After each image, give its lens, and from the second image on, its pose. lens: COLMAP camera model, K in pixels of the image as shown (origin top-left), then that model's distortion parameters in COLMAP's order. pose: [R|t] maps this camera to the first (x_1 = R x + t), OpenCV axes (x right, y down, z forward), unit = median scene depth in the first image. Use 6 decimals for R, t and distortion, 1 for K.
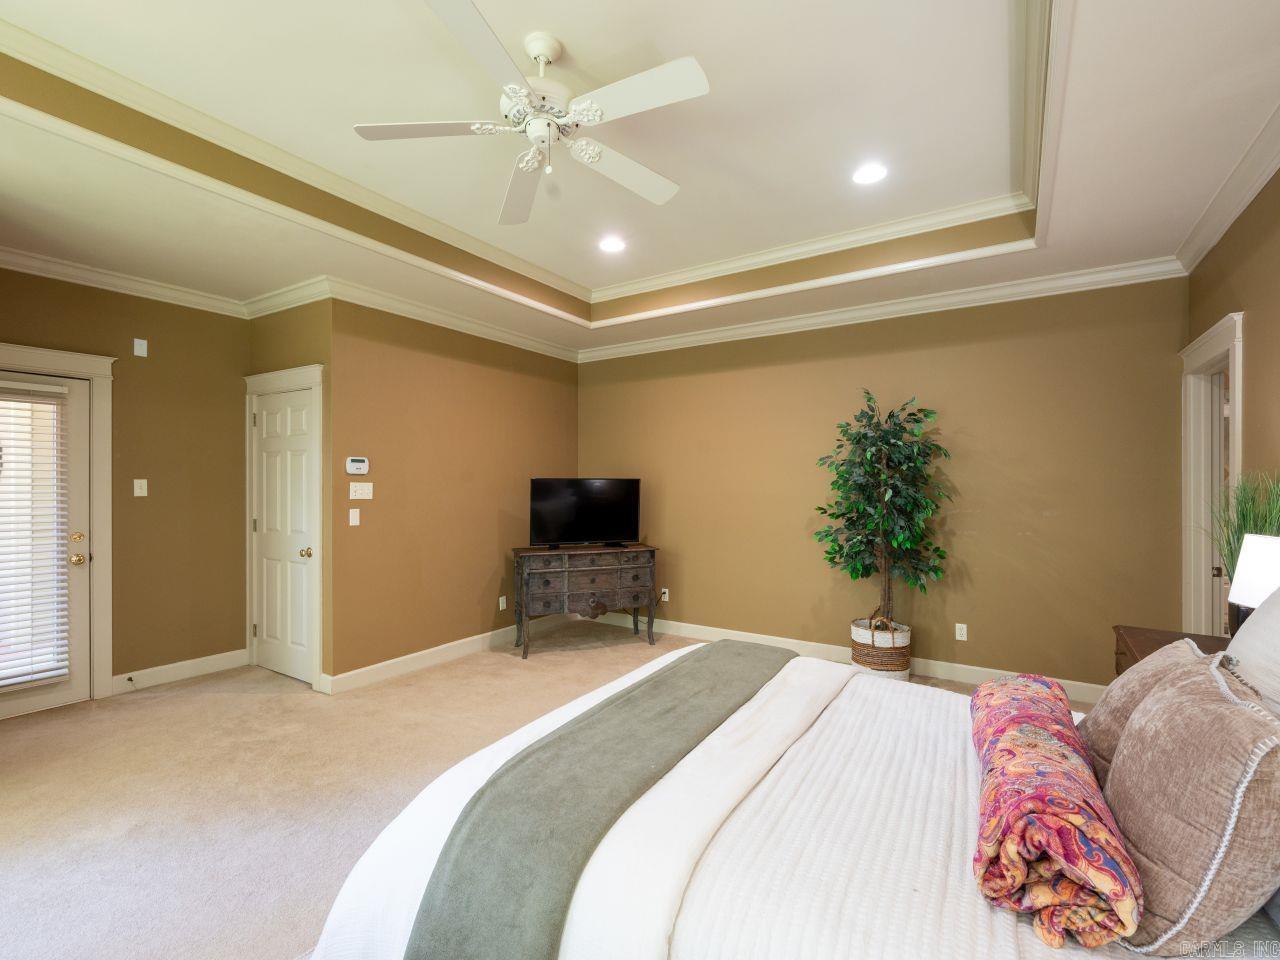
lens RADIAL K [[575.1, 0, 660.1], [0, 575.1, 487.3], [0, 0, 1]] dist [-0.000045, -0.000010]
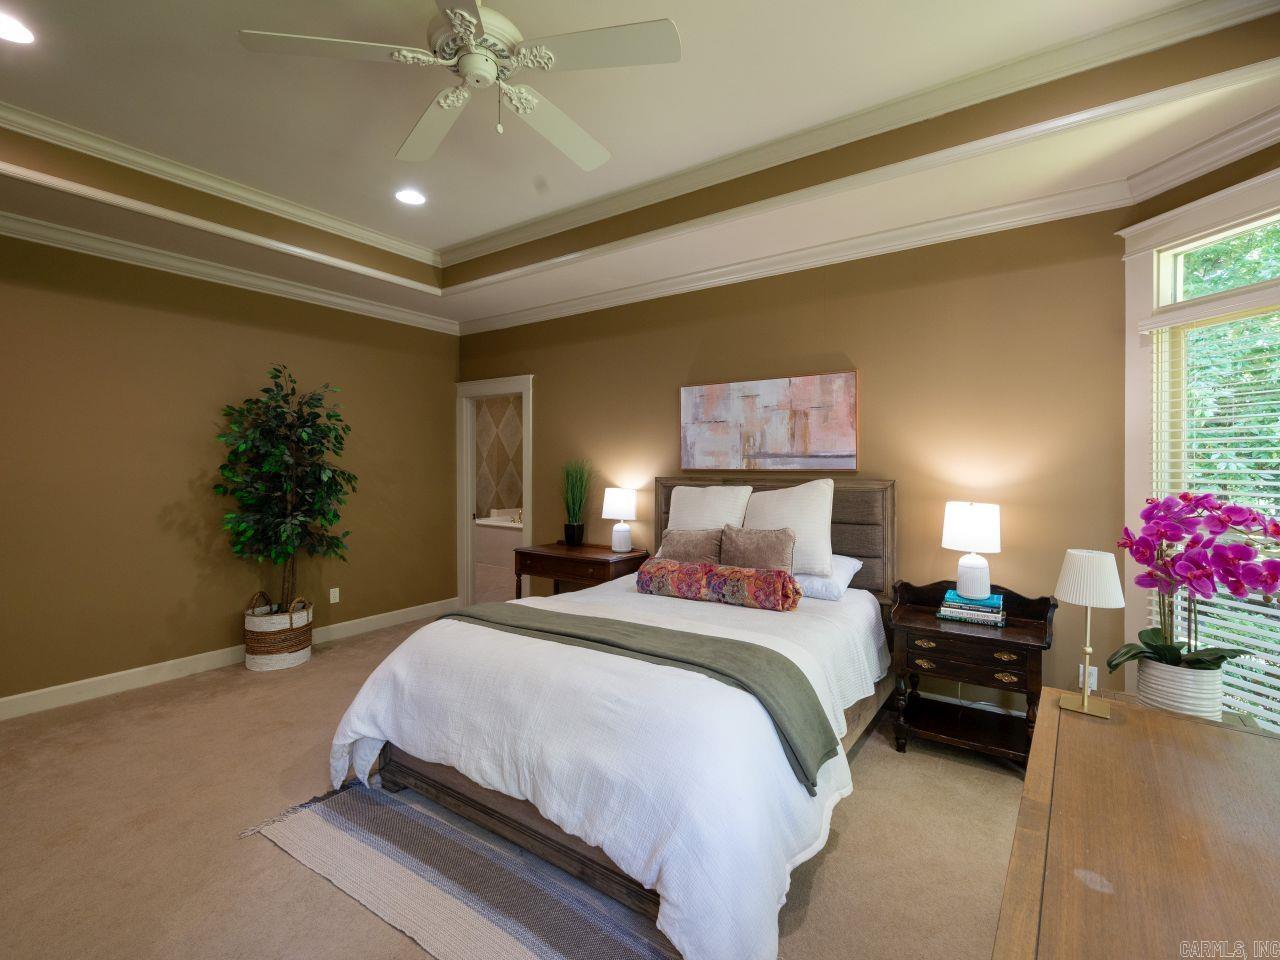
lens RADIAL K [[554.7, 0, 641.6], [0, 554.7, 469.2], [0, 0, 1]] dist [0.000879, -0.000011]
pose [[0.074644, -0.008295, 0.997176, -0.517688], [0.002617, 0.999964, 0.008122, -0.003423], [-0.997207, 0.002003, 0.074663, 0.320834]]
